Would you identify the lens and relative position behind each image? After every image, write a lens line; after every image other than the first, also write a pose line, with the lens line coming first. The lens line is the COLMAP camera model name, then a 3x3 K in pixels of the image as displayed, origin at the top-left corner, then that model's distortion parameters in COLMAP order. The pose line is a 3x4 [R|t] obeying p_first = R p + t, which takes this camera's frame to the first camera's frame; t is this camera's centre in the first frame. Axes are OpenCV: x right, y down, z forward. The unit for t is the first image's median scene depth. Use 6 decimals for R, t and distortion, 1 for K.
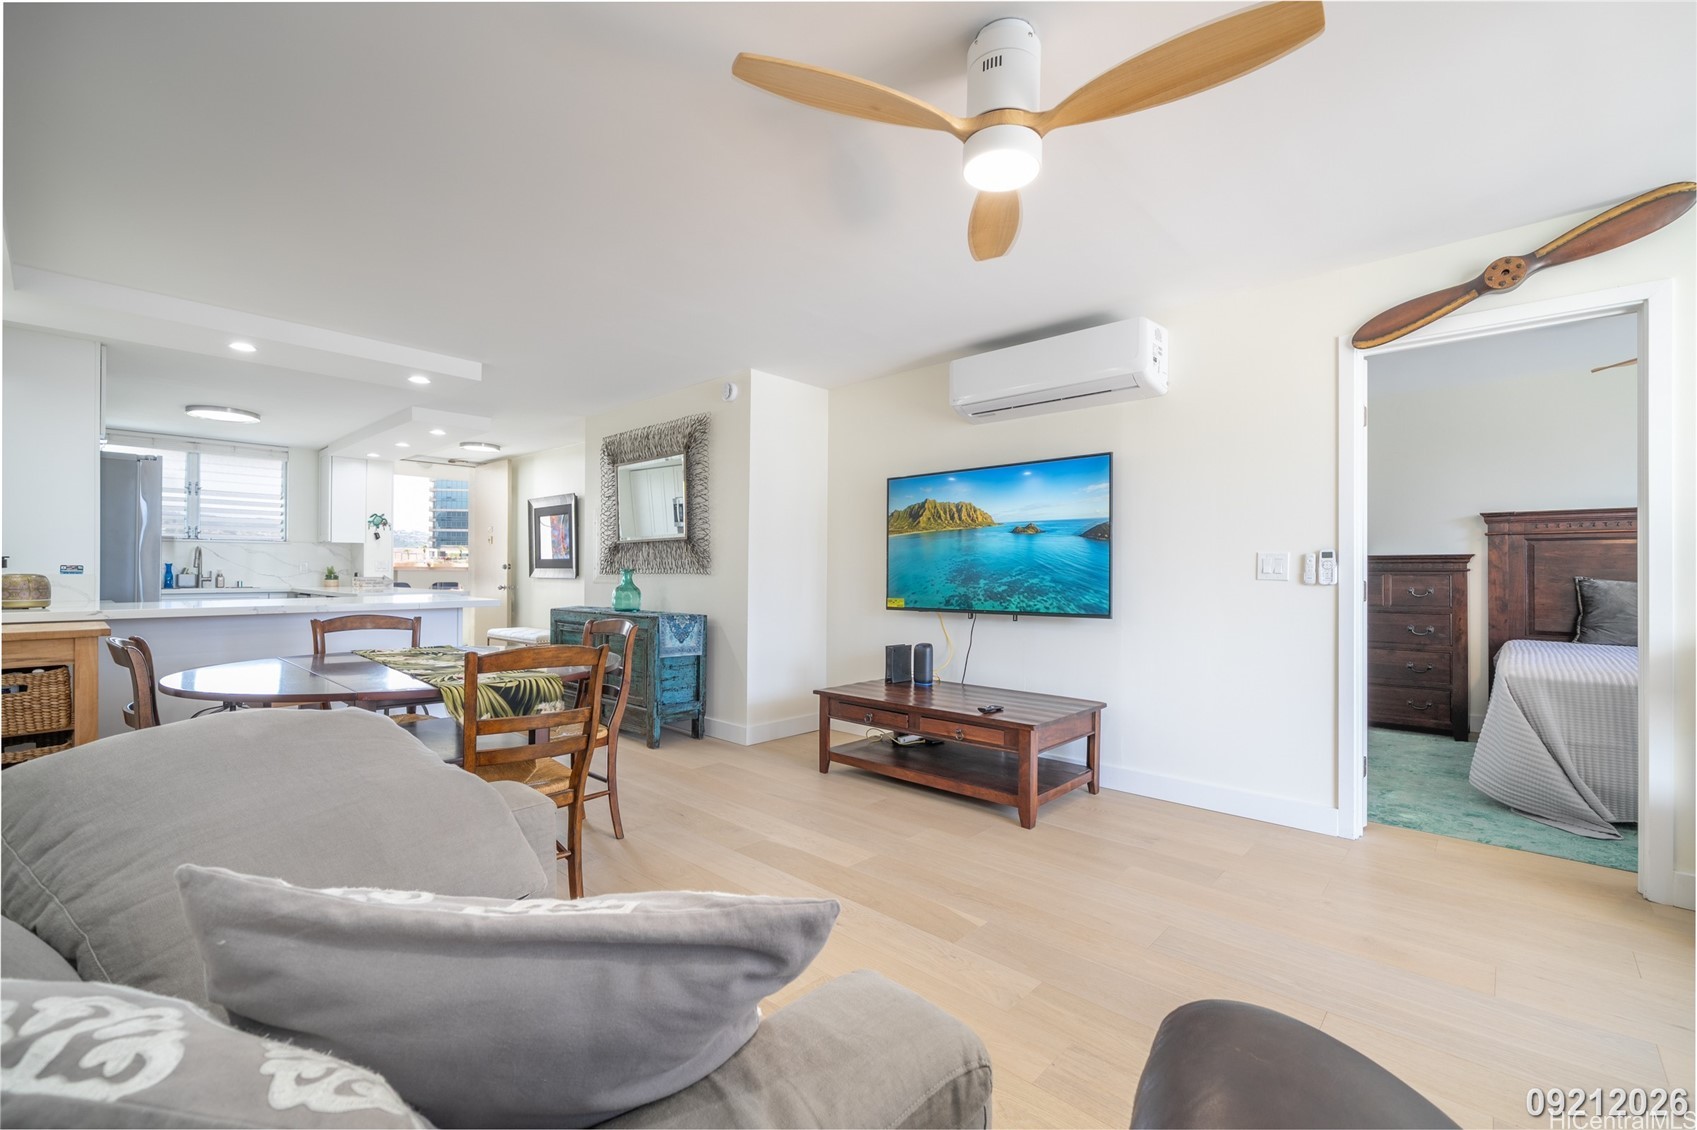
lens RADIAL K [[728.2, 0, 852.7], [0, 728.2, 568.9], [0, 0, 1]] dist [-0.003888, -0.000307]
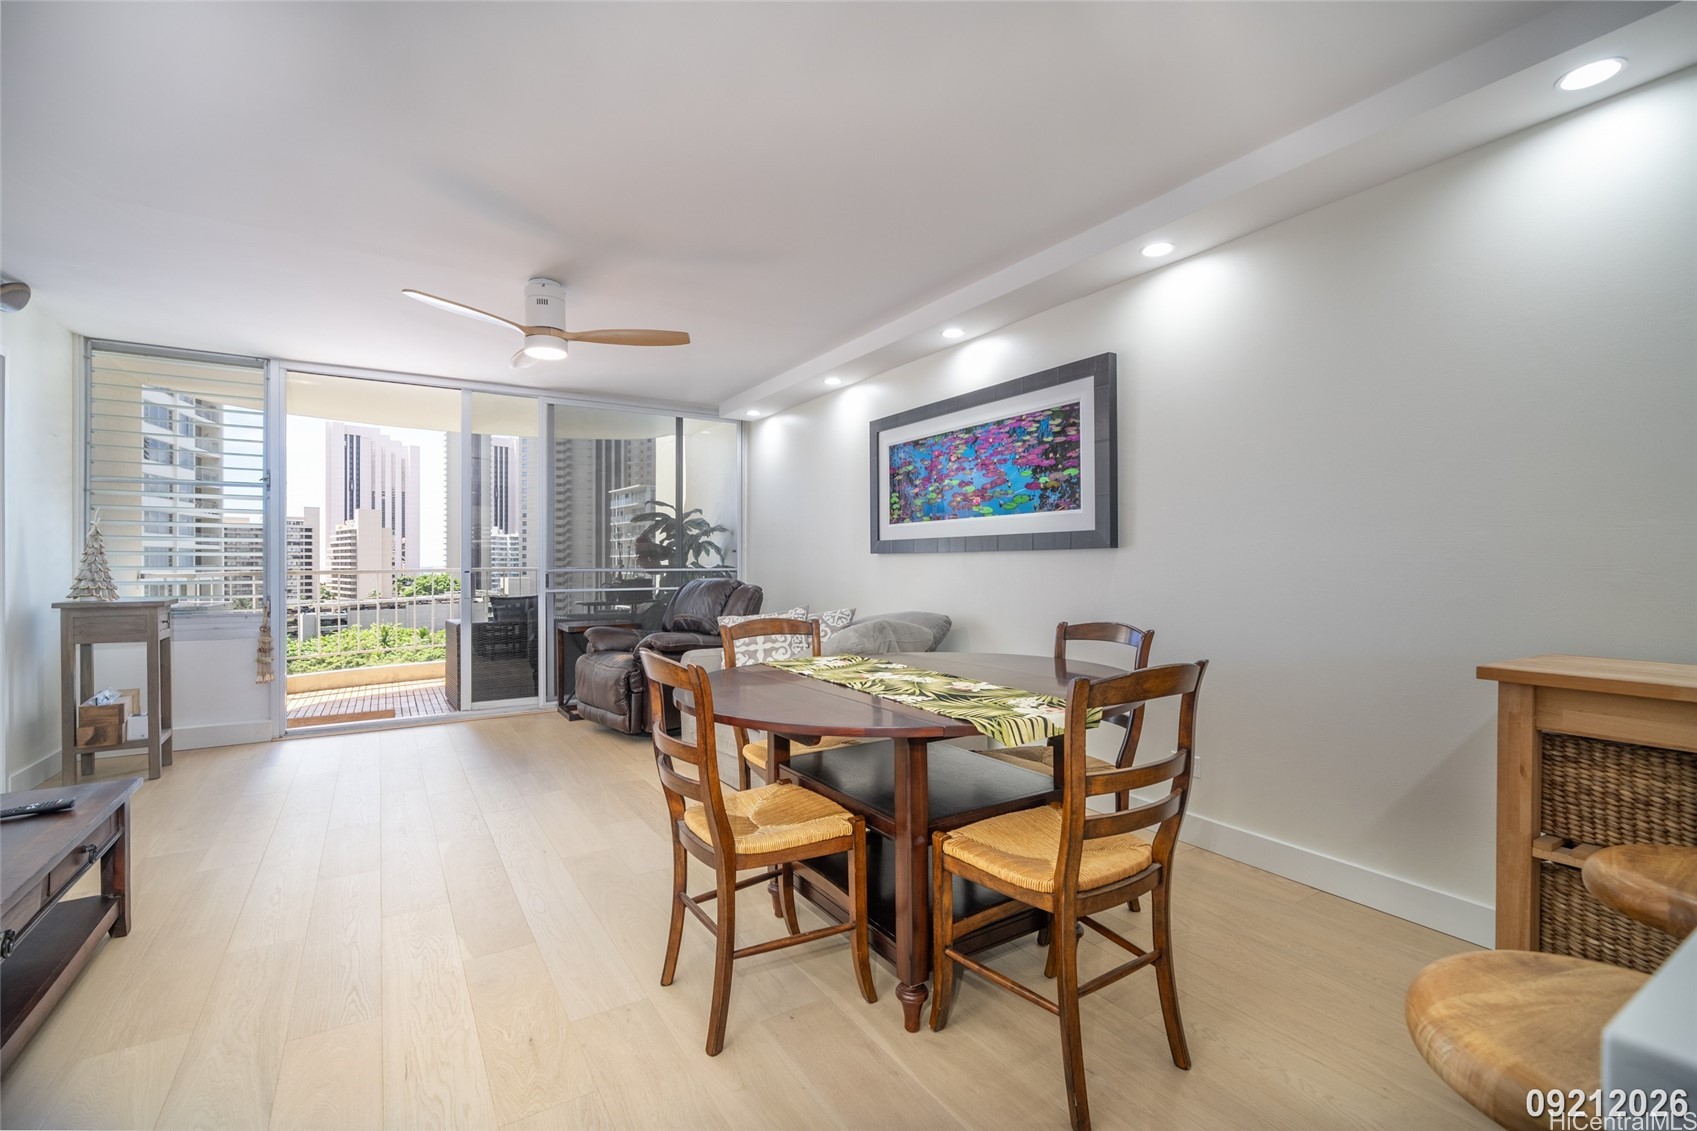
lens RADIAL K [[754.8, 0, 848.5], [0, 754.8, 565.5], [0, 0, 1]] dist [-0.001232, -0.000006]
pose [[-0.962125, -0.005497, 0.272553, -0.269239], [-0.005718, 0.999984, -0.000016, 0.001596], [-0.272549, -0.001573, -0.962141, 0.661430]]
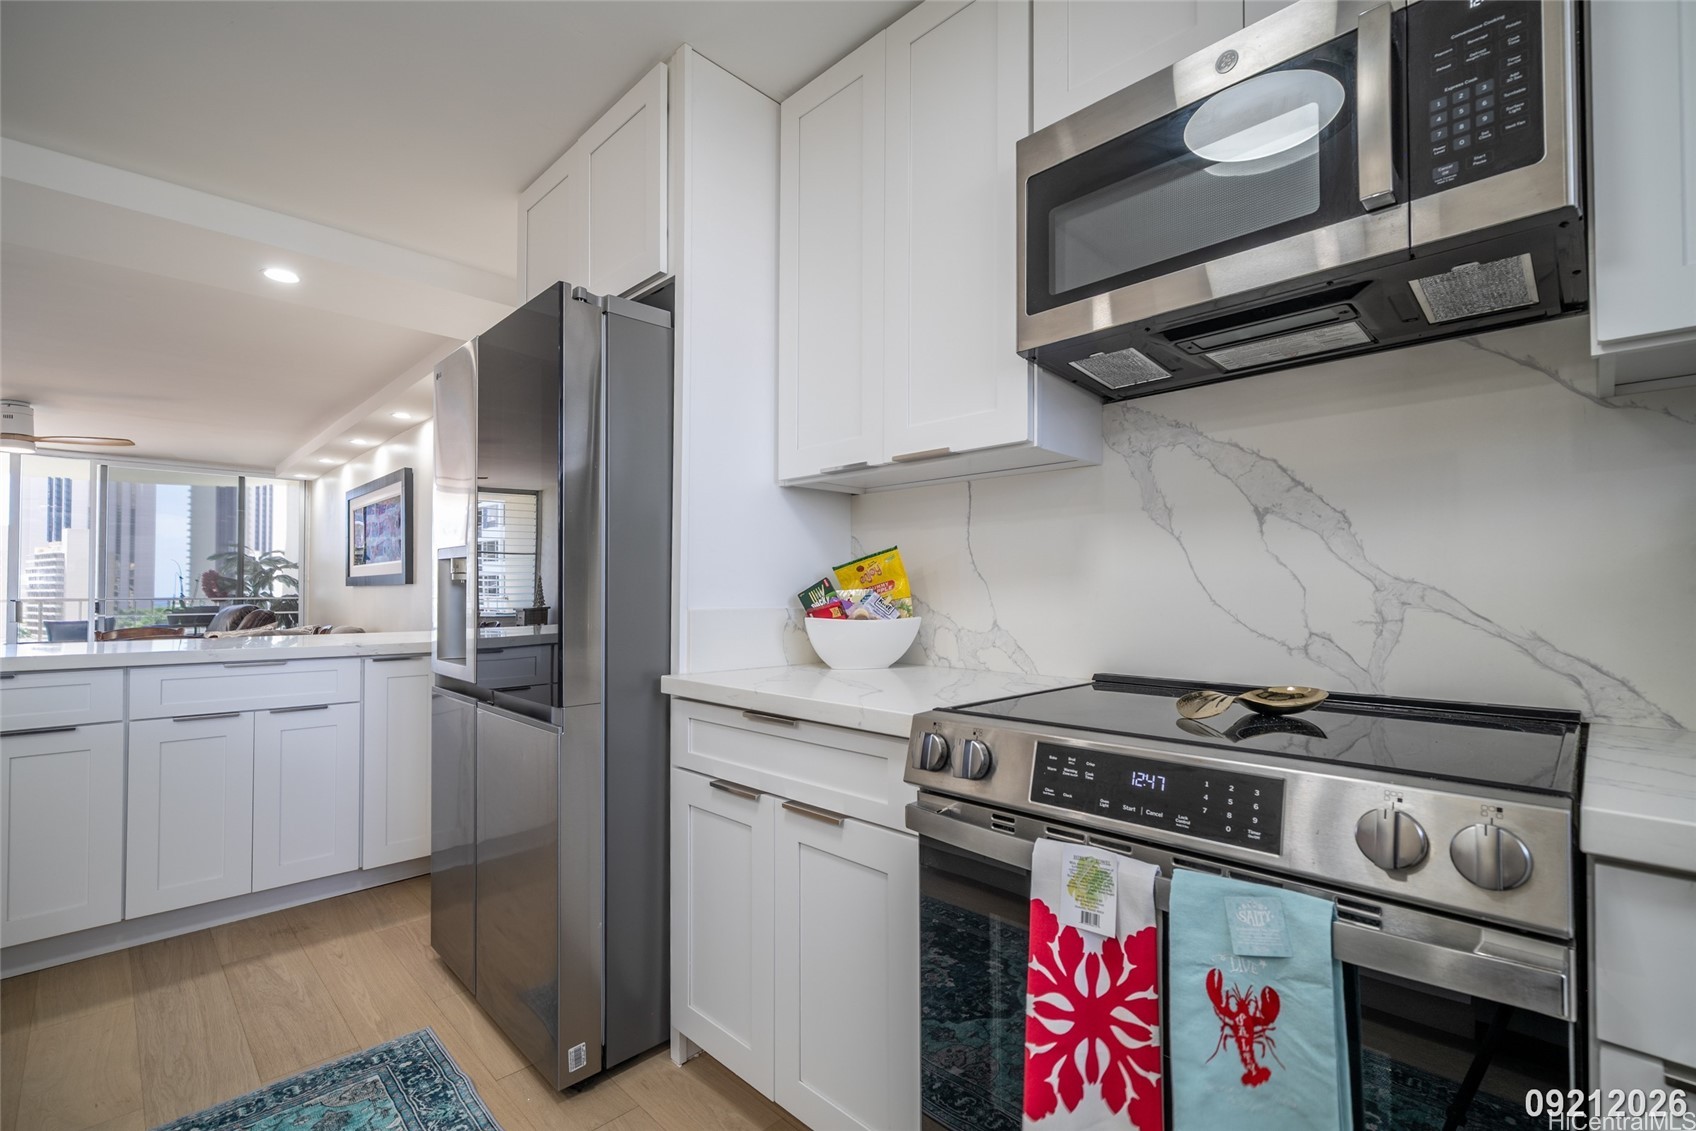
lens RADIAL K [[753.1, 0, 844.4], [0, 753.1, 577.4], [0, 0, 1]] dist [-0.001802, -0.000097]
pose [[-0.998632, -0.002299, 0.052238, -0.767513], [-0.003537, 0.999715, -0.023616, -0.000010], [-0.052169, -0.023768, -0.998355, 0.913646]]
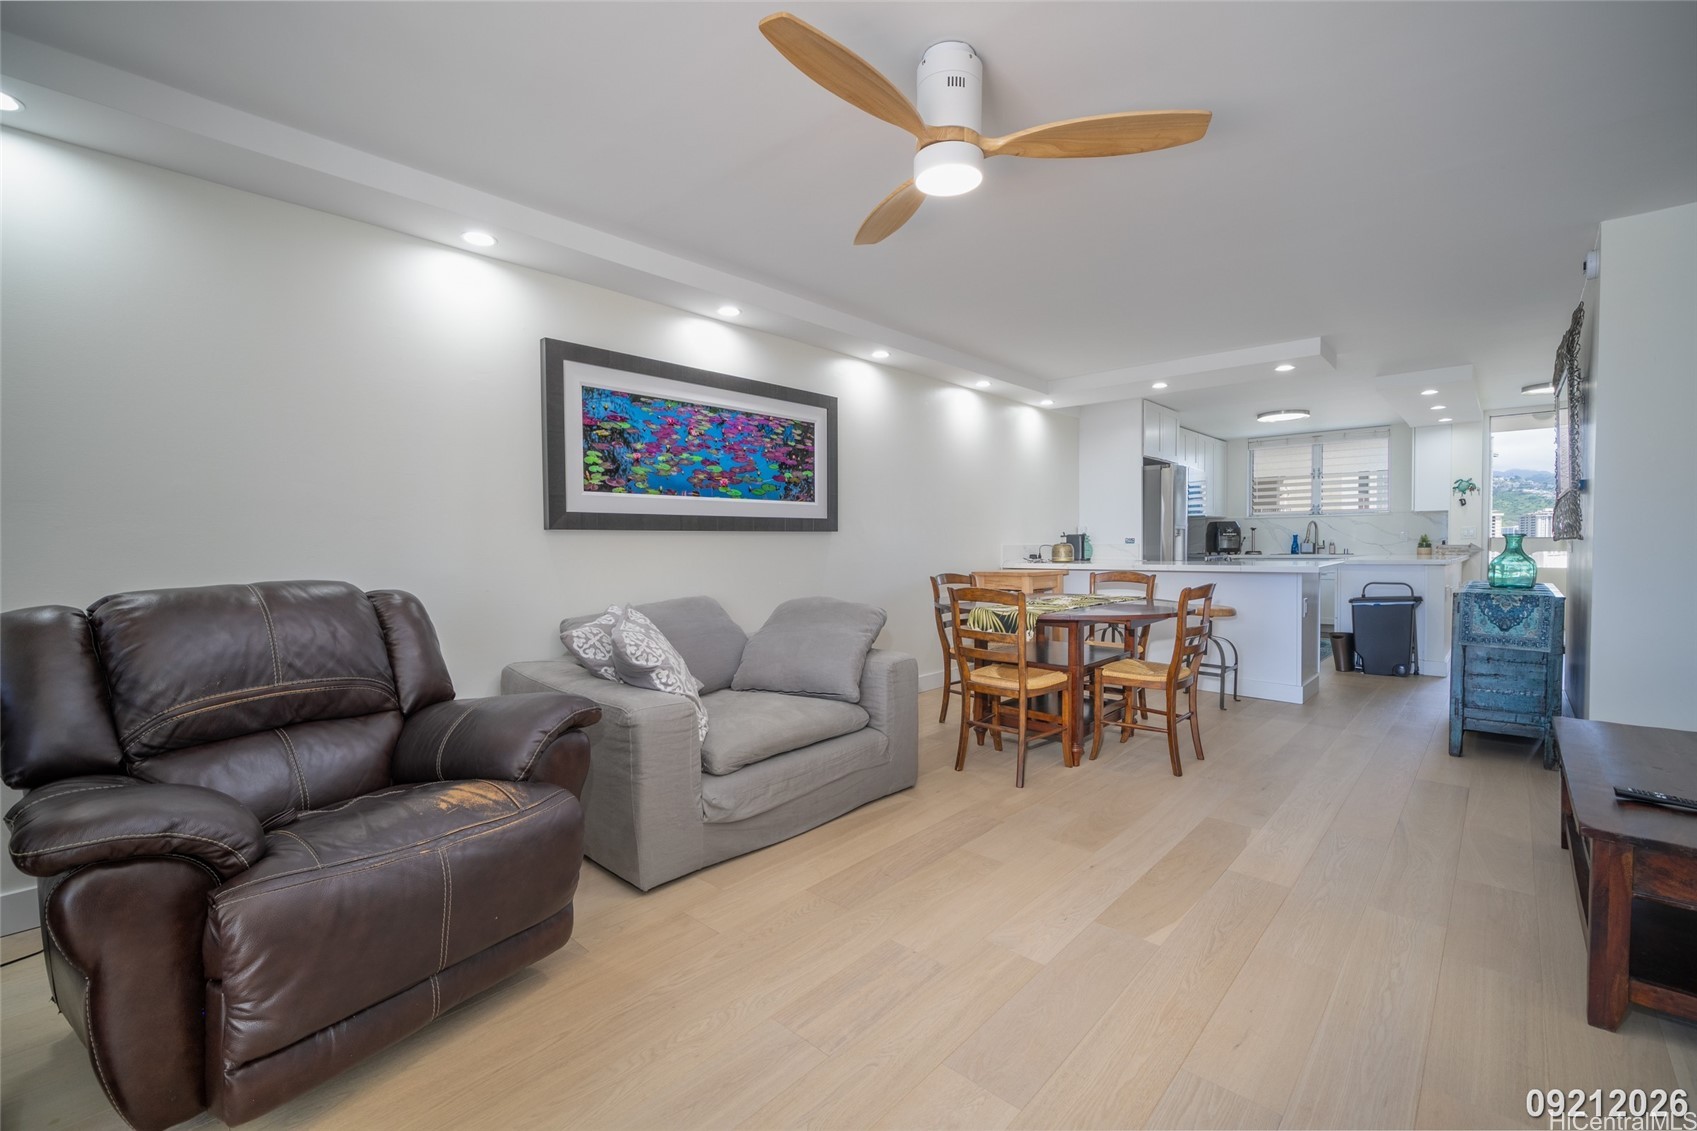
lens RADIAL K [[728.2, 0, 852.7], [0, 728.2, 569.4], [0, 0, 1]] dist [-0.003888, -0.000307]
pose [[0.001018, 0.031166, -0.999514, 0.332547], [0.012663, 0.999434, 0.031176, 0.003700], [0.999919, -0.012689, 0.000623, 0.207226]]
